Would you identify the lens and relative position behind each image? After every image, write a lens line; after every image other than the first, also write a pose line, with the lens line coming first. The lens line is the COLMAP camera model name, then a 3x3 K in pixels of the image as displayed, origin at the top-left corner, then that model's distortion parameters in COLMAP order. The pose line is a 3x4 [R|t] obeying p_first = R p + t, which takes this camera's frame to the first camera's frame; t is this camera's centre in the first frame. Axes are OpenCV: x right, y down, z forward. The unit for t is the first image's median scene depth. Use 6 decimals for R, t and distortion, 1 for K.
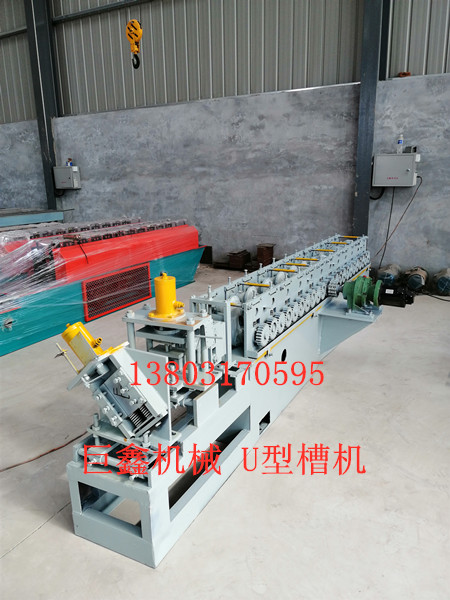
lens RADIAL K [[470.1, 0, 227.1], [0, 470.1, 301.8], [0, 0, 1]] dist [0.038392, -0.061471]
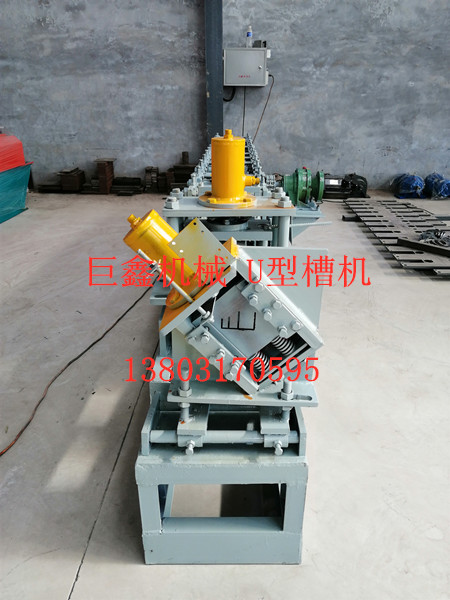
lens RADIAL K [[470.1, 0, 227.1], [0, 470.1, 301.8], [0, 0, 1]] dist [0.038392, -0.061471]
pose [[0.890727, -0.165187, 0.423461, -0.128173], [0.106314, 0.981498, 0.159246, 0.018537], [-0.441931, -0.096825, 0.891808, 0.126763]]
